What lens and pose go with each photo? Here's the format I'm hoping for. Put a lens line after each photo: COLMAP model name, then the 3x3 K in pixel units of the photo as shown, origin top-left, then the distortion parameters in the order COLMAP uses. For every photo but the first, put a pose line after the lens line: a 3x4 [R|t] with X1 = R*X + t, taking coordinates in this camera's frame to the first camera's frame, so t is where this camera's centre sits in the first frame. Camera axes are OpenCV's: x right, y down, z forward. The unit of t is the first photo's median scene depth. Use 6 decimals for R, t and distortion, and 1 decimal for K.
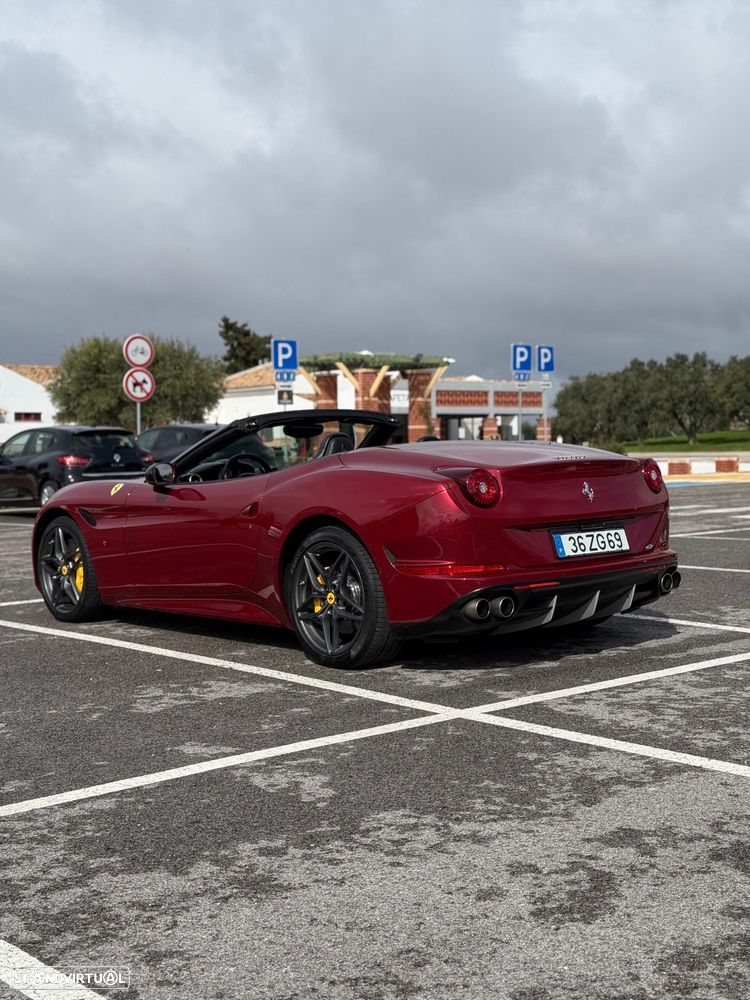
lens RADIAL K [[1396.6, 0, 378.6], [0, 1396.6, 500.1], [0, 0, 1]] dist [0.117676, 0.000000]
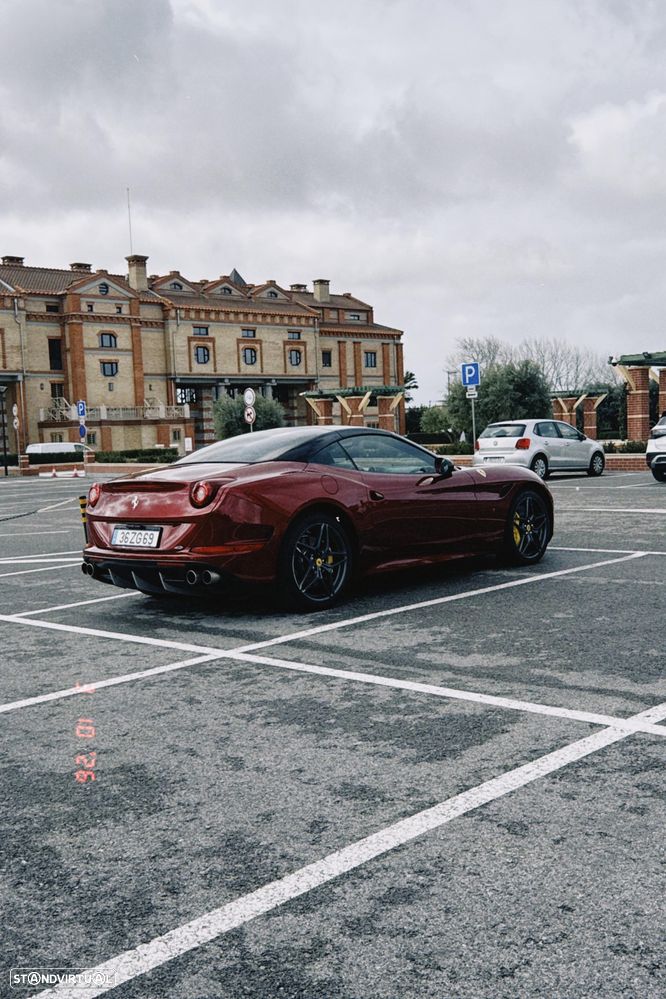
lens RADIAL K [[1025.1, 0, 339.2], [0, 1025.1, 503.7], [0, 0, 1]] dist [0.100158, 0.000000]
pose [[0.110335, 0.076726, -0.990928, 1.216512], [-0.003732, 0.997041, 0.076784, -0.086541], [0.993887, -0.004774, 0.110295, 1.086856]]
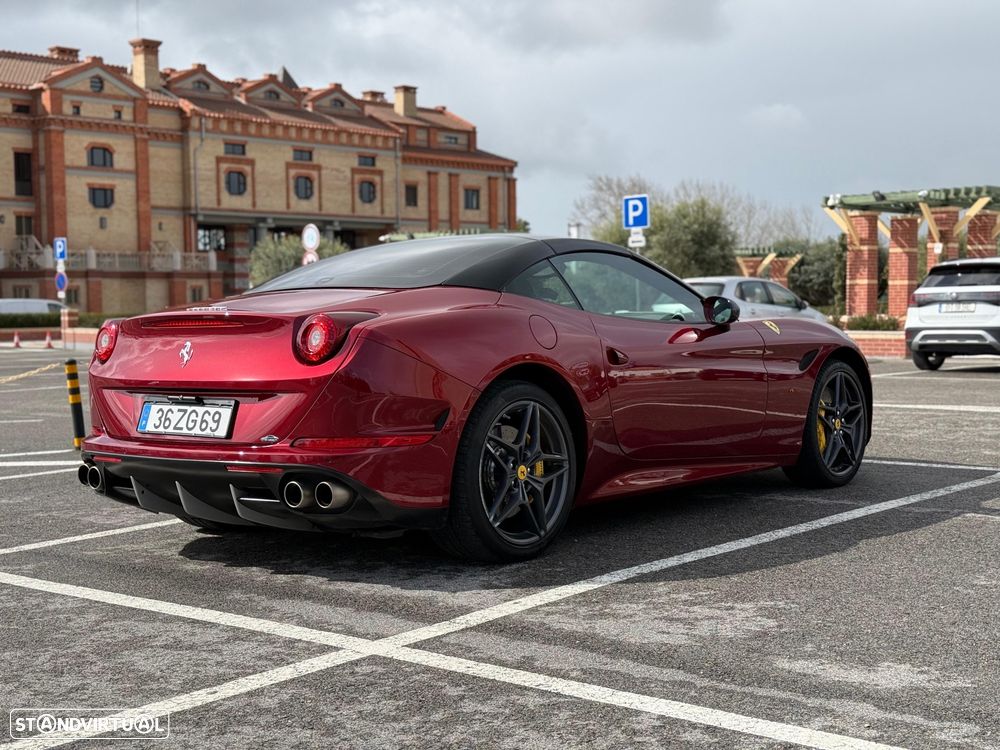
lens RADIAL K [[1396.6, 0, 501.1], [0, 1396.6, 372.6], [0, 0, 1]] dist [0.117676, 0.000000]
pose [[0.170284, 0.059951, -0.983570, 0.941869], [-0.032750, 0.997940, 0.055157, -0.044398], [0.984851, 0.022820, 0.171897, 1.033390]]
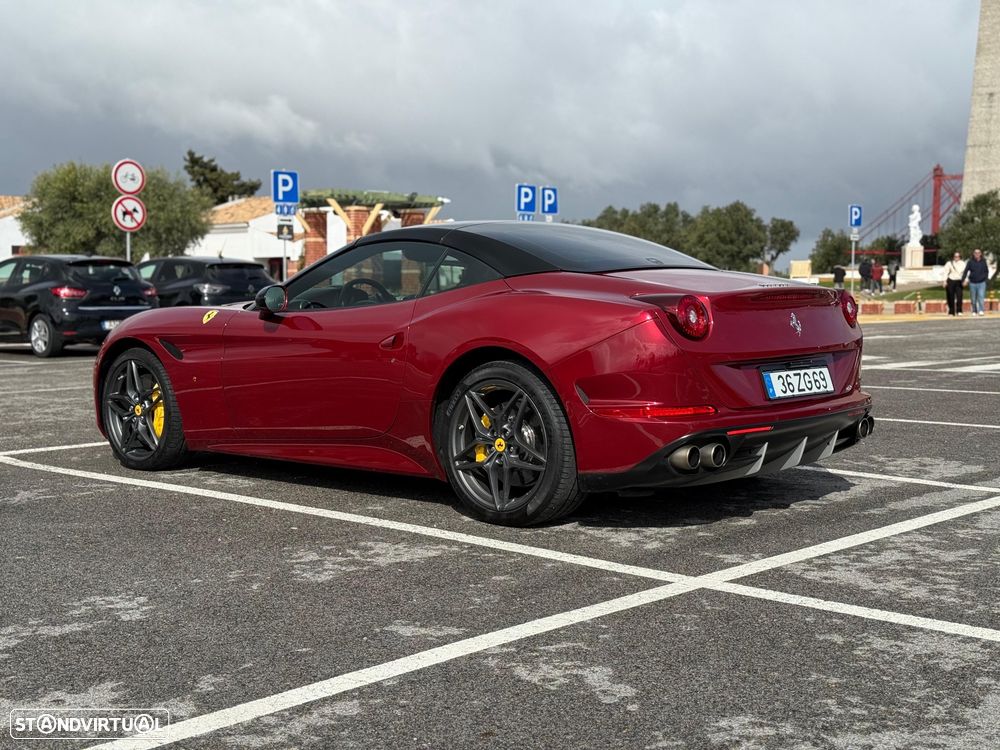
lens RADIAL K [[1396.6, 0, 500.4], [0, 1396.6, 379.7], [0, 0, 1]] dist [0.117676, 0.000000]
pose [[0.992831, 0.010429, 0.119071, -0.136310], [-0.013243, 0.999651, 0.022864, 0.010964], [-0.118791, -0.024277, 0.992622, 0.151913]]
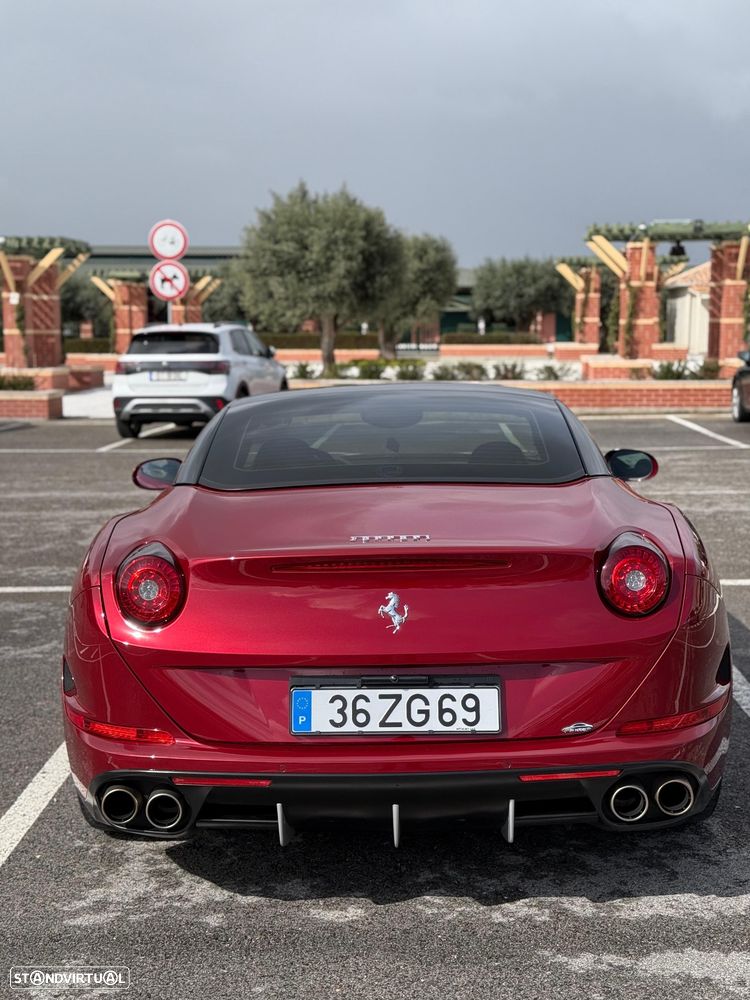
lens RADIAL K [[1396.6, 0, 375.1], [0, 1396.6, 498.5], [0, 0, 1]] dist [0.117676, 0.000000]
pose [[0.744782, 0.091839, -0.660958, 0.479354], [-0.033479, 0.994379, 0.100442, -0.098731], [0.666467, -0.052679, 0.743671, 0.611084]]
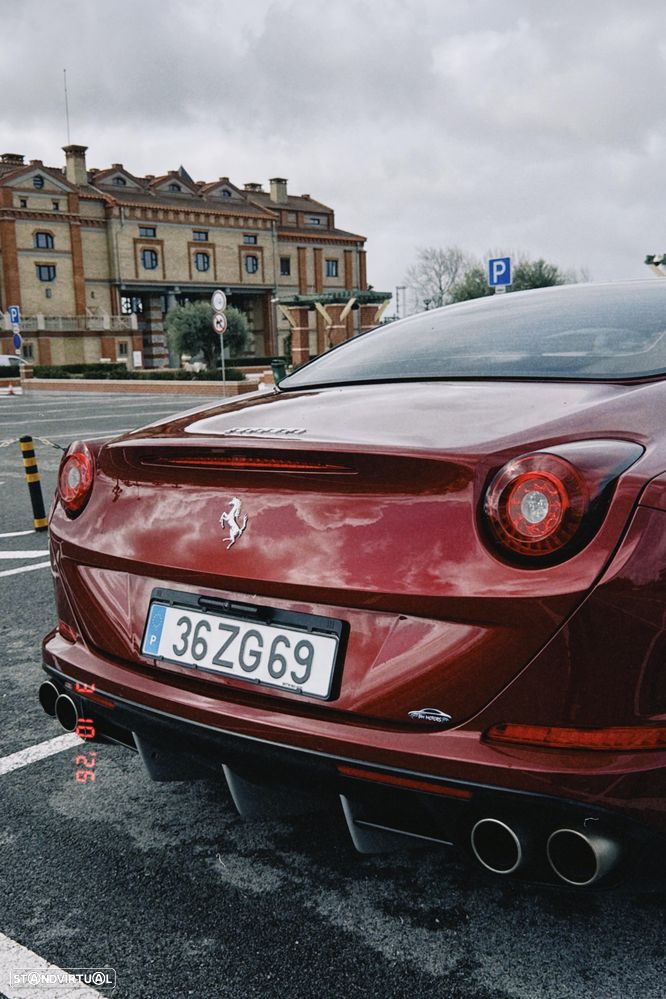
lens RADIAL K [[1025.1, 0, 321.9], [0, 1025.1, 497.8], [0, 0, 1]] dist [0.100158, 0.000000]
pose [[0.150164, 0.149679, -0.977265, 0.440702], [-0.011366, 0.988669, 0.149679, -0.057404], [0.988596, -0.011369, 0.150164, 0.976171]]
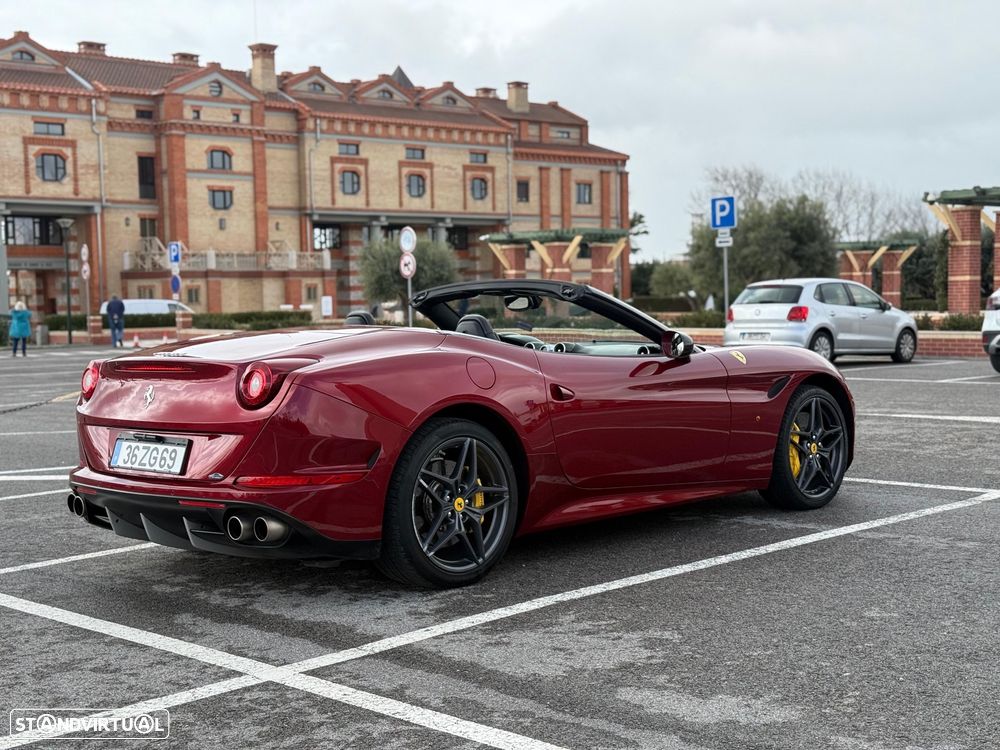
lens RADIAL K [[1396.6, 0, 503.5], [0, 1396.6, 386.3], [0, 0, 1]] dist [0.117676, 0.000000]
pose [[0.083623, 0.075451, -0.993637, 1.010078], [-0.023916, 0.996994, 0.073693, -0.079727], [0.996210, 0.017601, 0.085176, 1.135814]]
